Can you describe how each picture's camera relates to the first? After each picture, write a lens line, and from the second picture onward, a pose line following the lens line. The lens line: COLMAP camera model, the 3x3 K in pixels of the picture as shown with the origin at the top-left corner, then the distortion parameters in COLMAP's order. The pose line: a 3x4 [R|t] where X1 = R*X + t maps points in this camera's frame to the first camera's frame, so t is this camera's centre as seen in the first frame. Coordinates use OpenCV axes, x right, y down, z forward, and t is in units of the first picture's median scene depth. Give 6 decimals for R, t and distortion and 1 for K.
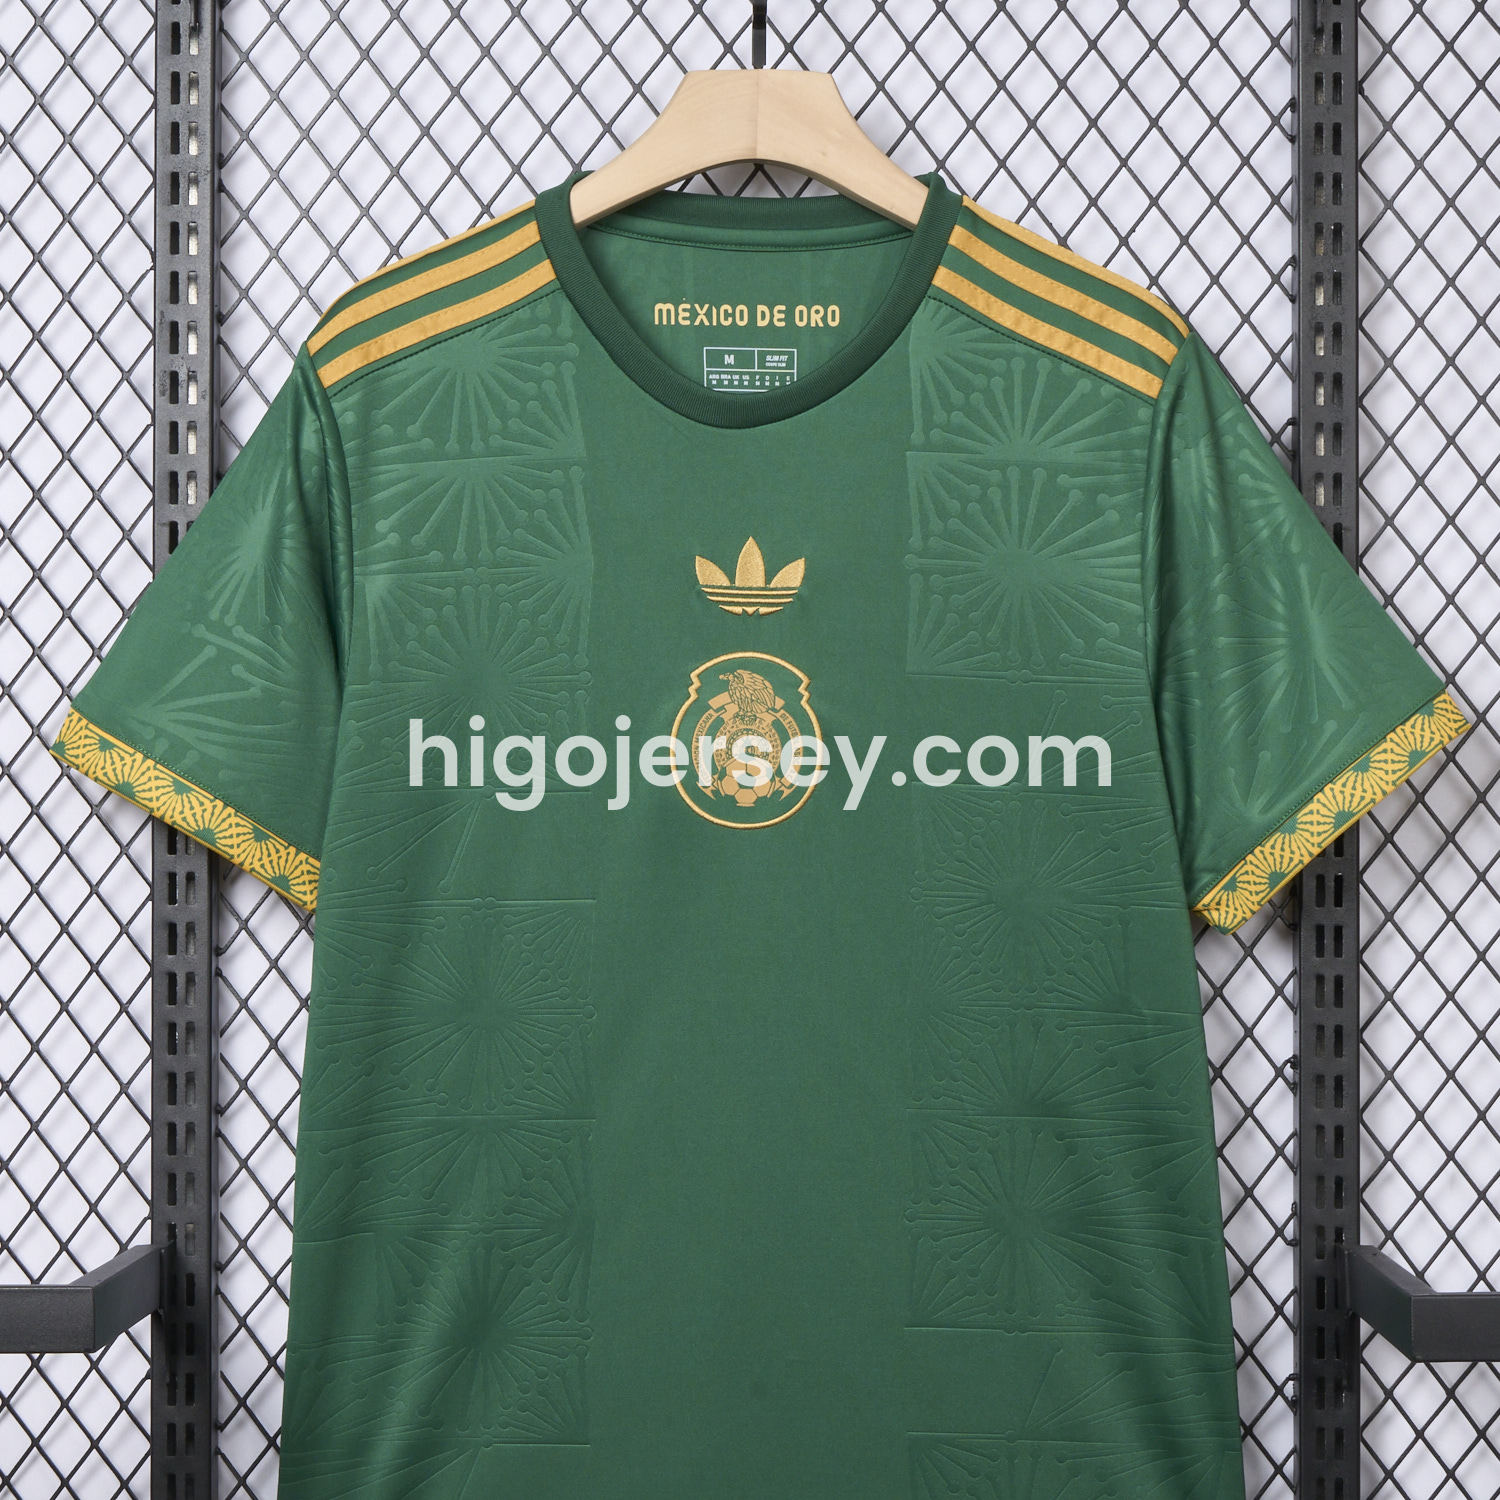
lens RADIAL K [[3056.0, 0, 745.5], [0, 3056.0, 748.1], [0, 0, 1]] dist [-0.027053, 0.000000]
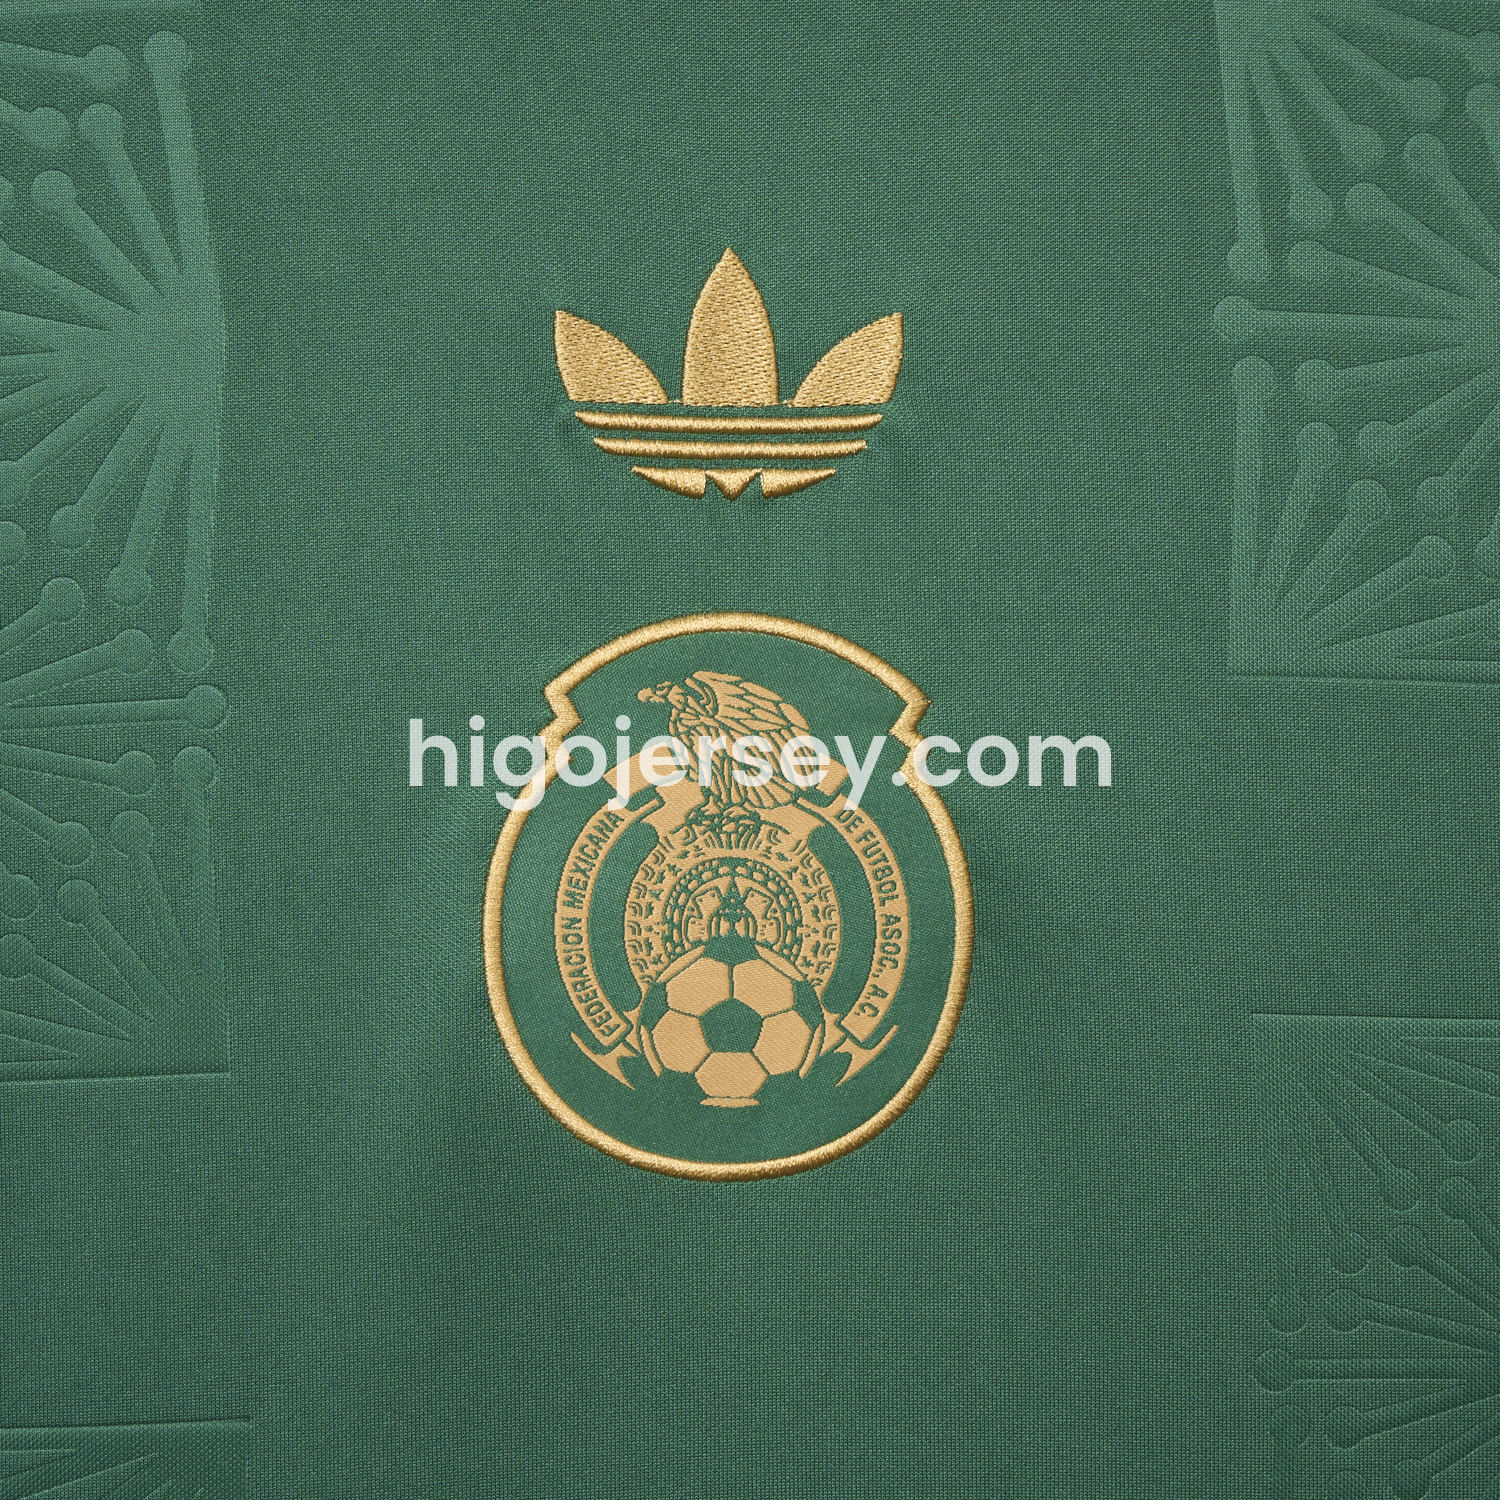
lens RADIAL K [[3056.0, 0, 750.8], [0, 3056.0, 748.4], [0, 0, 1]] dist [-0.027053, 0.000000]
pose [[0.999785, -0.020621, 0.002025, 0.002245], [0.020624, 0.999786, -0.001355, -0.017073], [-0.001997, 0.001397, 0.999997, 0.680832]]
